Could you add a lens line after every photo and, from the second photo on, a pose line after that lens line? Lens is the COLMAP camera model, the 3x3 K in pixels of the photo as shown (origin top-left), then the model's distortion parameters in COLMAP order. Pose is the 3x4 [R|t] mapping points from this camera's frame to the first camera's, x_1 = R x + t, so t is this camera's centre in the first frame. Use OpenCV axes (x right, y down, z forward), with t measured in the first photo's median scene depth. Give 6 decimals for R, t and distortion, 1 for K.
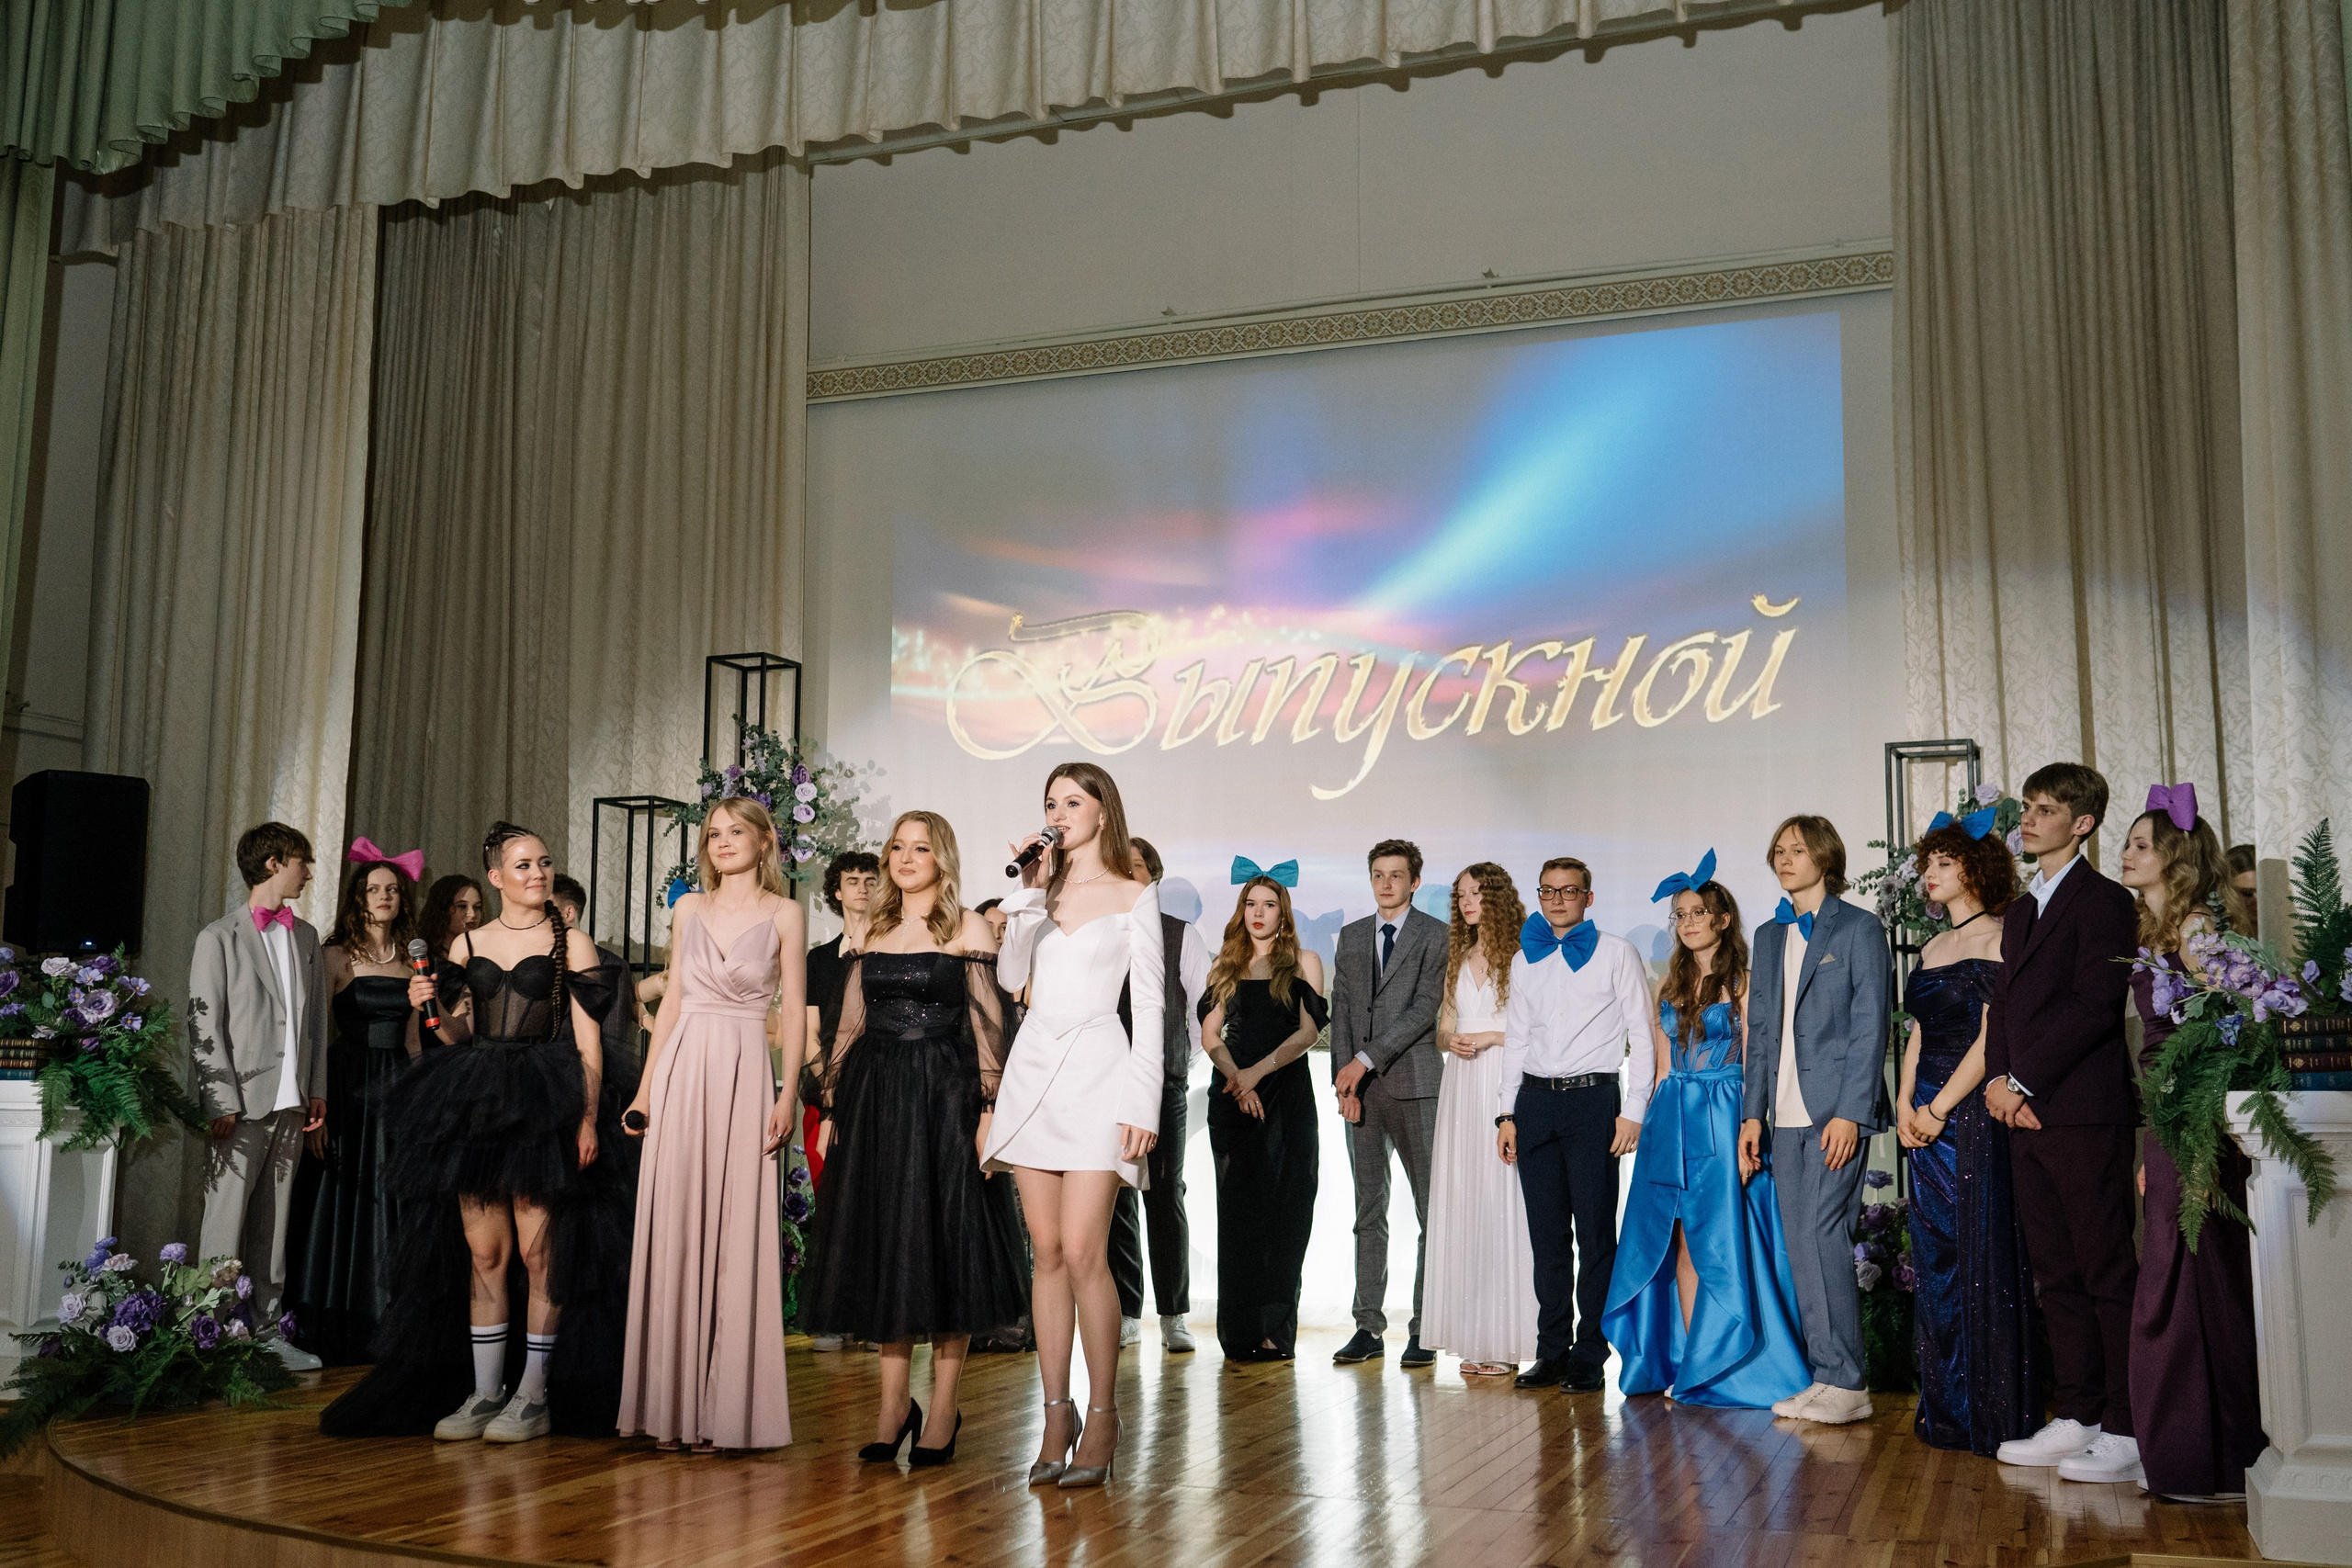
lens RADIAL K [[2274.3, 0, 1180.8], [0, 2274.3, 783.6], [0, 0, 1]] dist [0.003539, 0.004347]
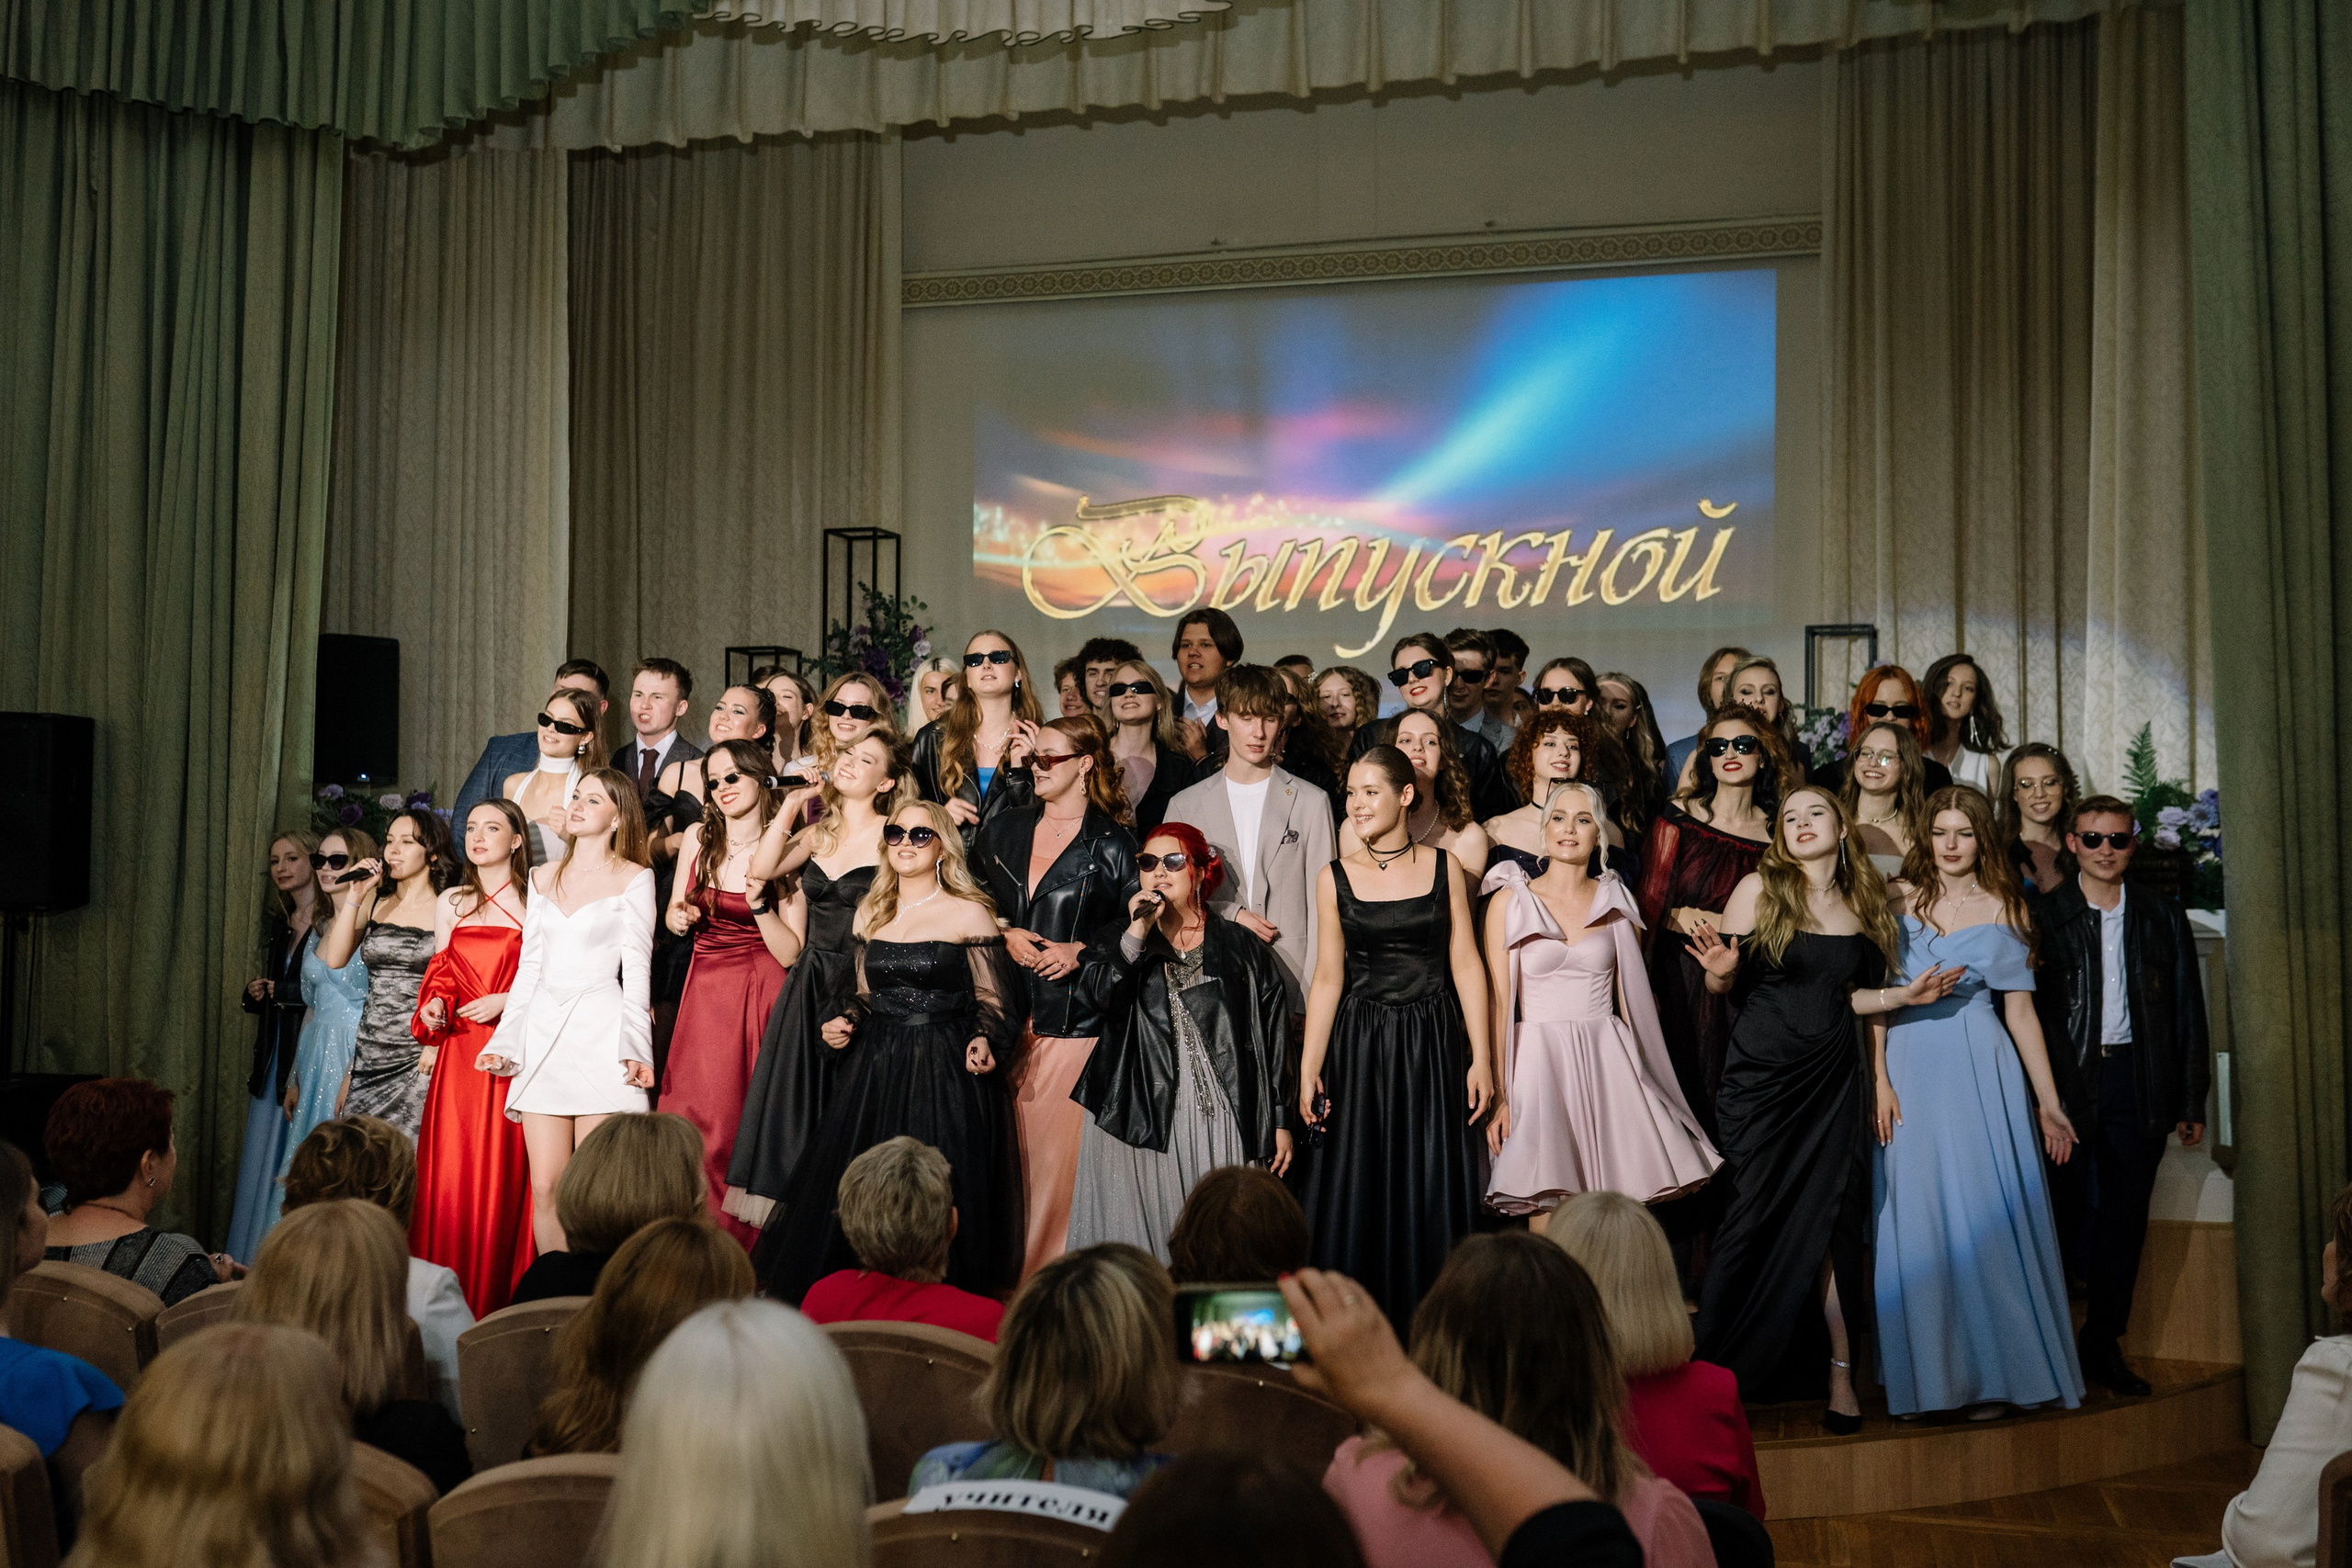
lens RADIAL K [[2253.6, 0, 1189.5], [0, 2253.6, 783.4], [0, 0, 1]] dist [0.003192, 0.002256]
pose [[0.996475, 0.003622, 0.083811, -0.125928], [-0.011746, 0.995250, 0.096639, -0.042905], [-0.083063, -0.097283, 0.991785, -0.209810]]
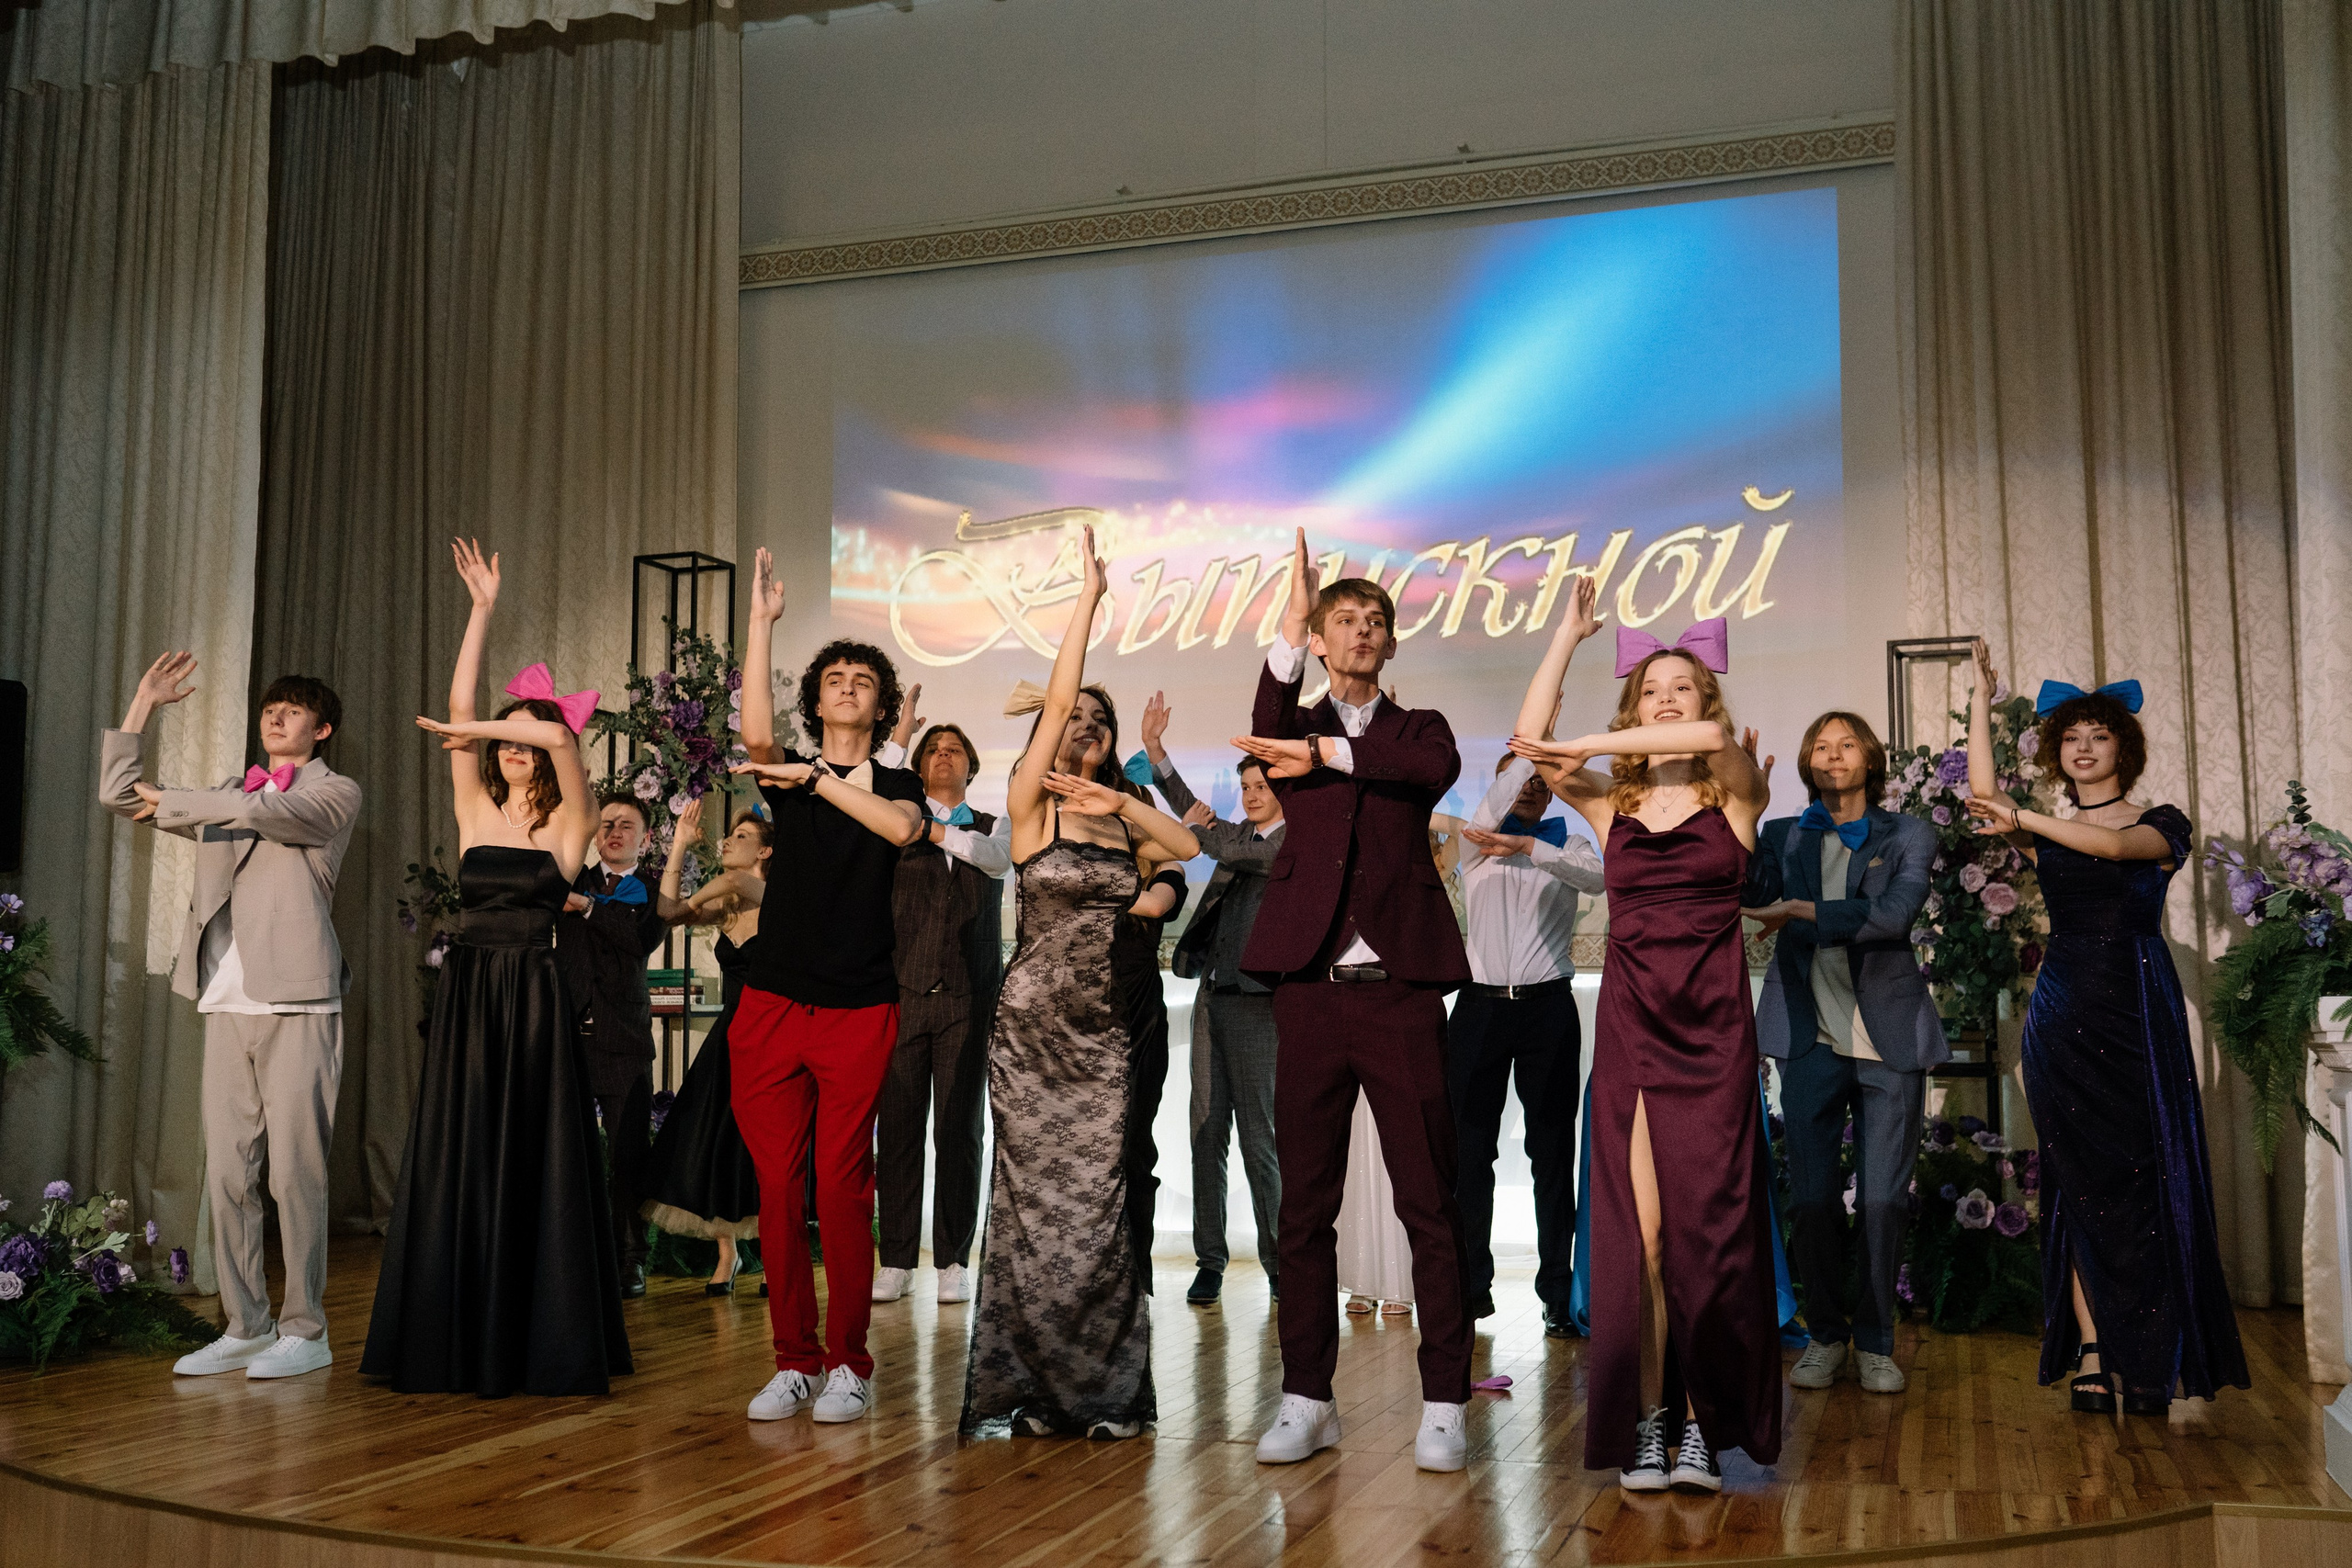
lens RADIAL K [[2253.6, 0, 1189.5], [0, 2253.6, 783.4], [0, 0, 1]] dist [0.003192, 0.002256]
pose [[0.999436, -0.002965, 0.033457, -0.011164], [0.001992, 0.999576, 0.029066, 0.012274], [-0.033529, -0.028983, 0.999017, 0.062930]]
